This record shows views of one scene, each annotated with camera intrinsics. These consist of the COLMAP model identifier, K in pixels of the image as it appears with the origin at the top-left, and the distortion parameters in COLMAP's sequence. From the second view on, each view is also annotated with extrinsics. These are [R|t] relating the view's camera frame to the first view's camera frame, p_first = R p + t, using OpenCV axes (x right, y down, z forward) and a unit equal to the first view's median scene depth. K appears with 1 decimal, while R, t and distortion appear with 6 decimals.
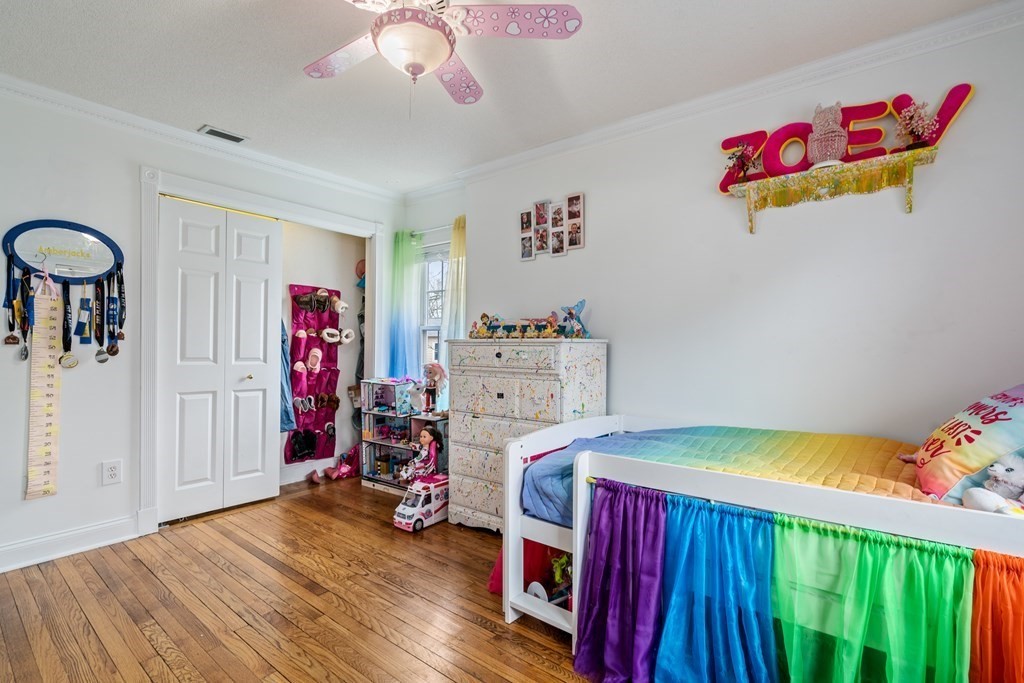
lens RADIAL K [[477.6, 0, 513.7], [0, 477.6, 343.8], [0, 0, 1]] dist [-0.002875, 0.002708]
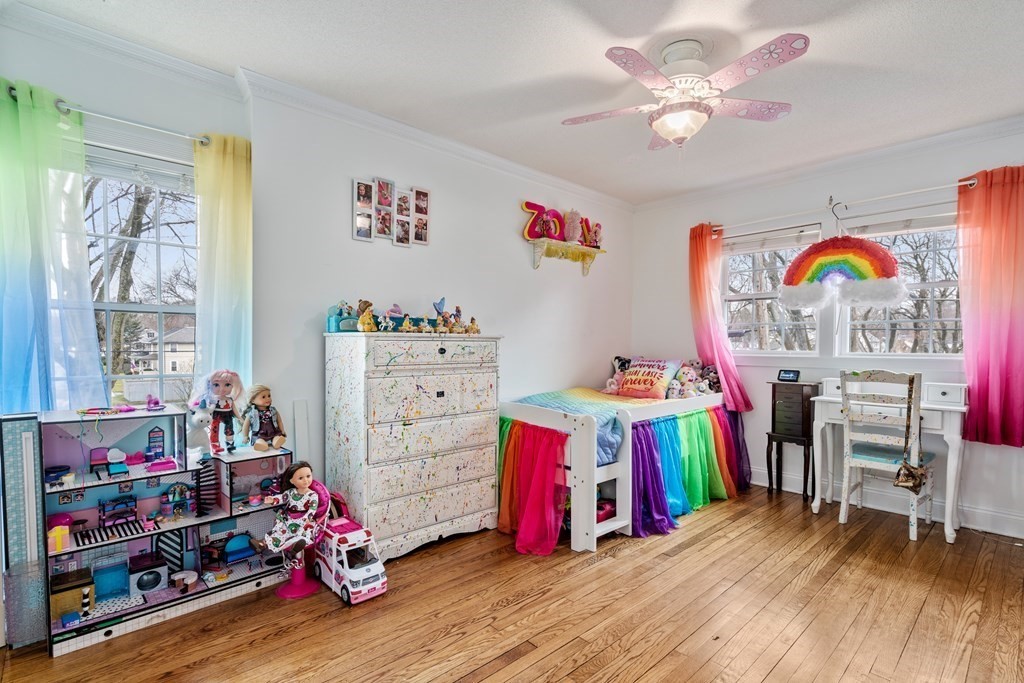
lens RADIAL K [[477.6, 0, 527.2], [0, 477.6, 356.2], [0, 0, 1]] dist [-0.002875, 0.002708]
pose [[0.148197, -0.031010, 0.988472, -0.868694], [-0.006476, 0.999456, 0.032326, 0.002651], [-0.988937, -0.011192, 0.147916, 0.650563]]
